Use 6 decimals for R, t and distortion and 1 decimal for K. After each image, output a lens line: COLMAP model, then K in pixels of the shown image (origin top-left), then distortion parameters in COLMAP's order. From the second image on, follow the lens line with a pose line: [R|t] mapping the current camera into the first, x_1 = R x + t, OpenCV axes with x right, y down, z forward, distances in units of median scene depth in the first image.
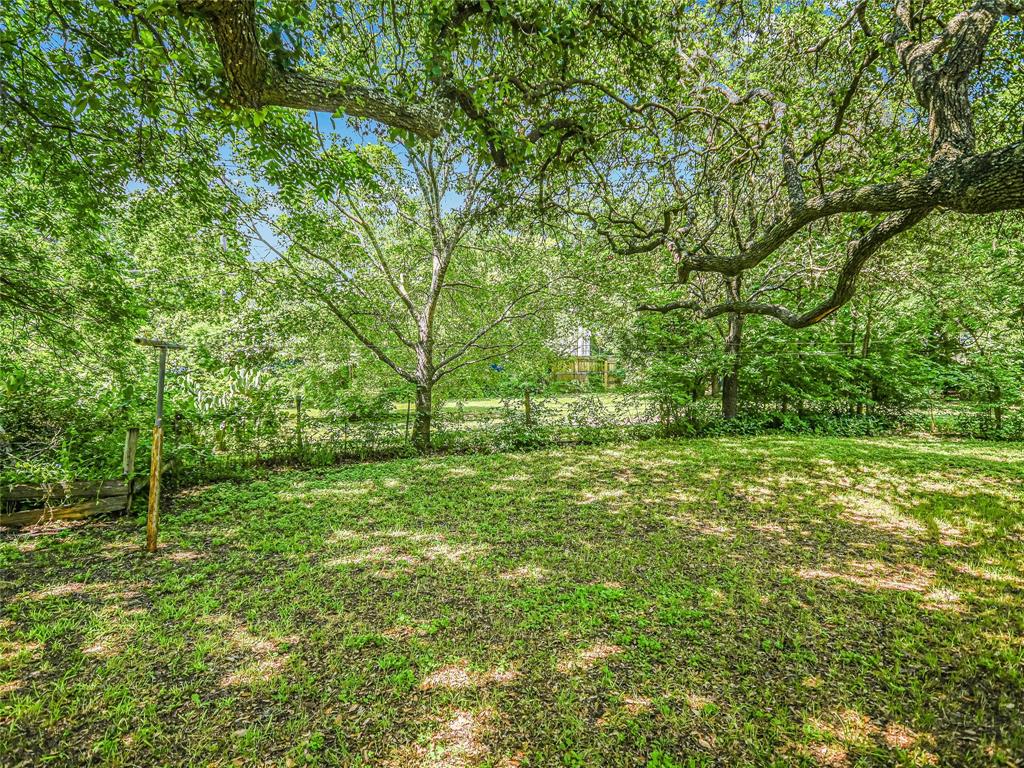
lens RADIAL K [[559.5, 0, 512.0], [0, 559.5, 384.0], [0, 0, 1]] dist [-0.003190, 0.000048]
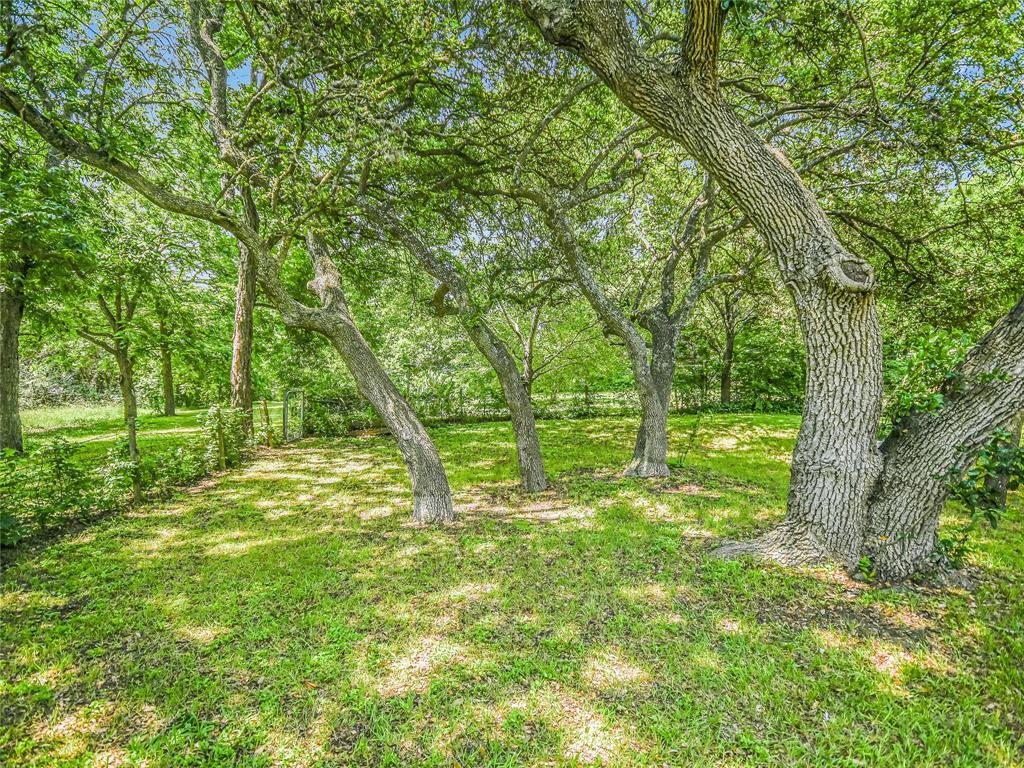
lens RADIAL K [[550.9, 0, 512.0], [0, 550.9, 384.0], [0, 0, 1]] dist [0.002884, 0.000442]
pose [[0.957670, 0.003109, -0.287850, 0.299488], [-0.001832, 0.999987, 0.004704, 0.002141], [0.287861, -0.003977, 0.957664, -0.689218]]
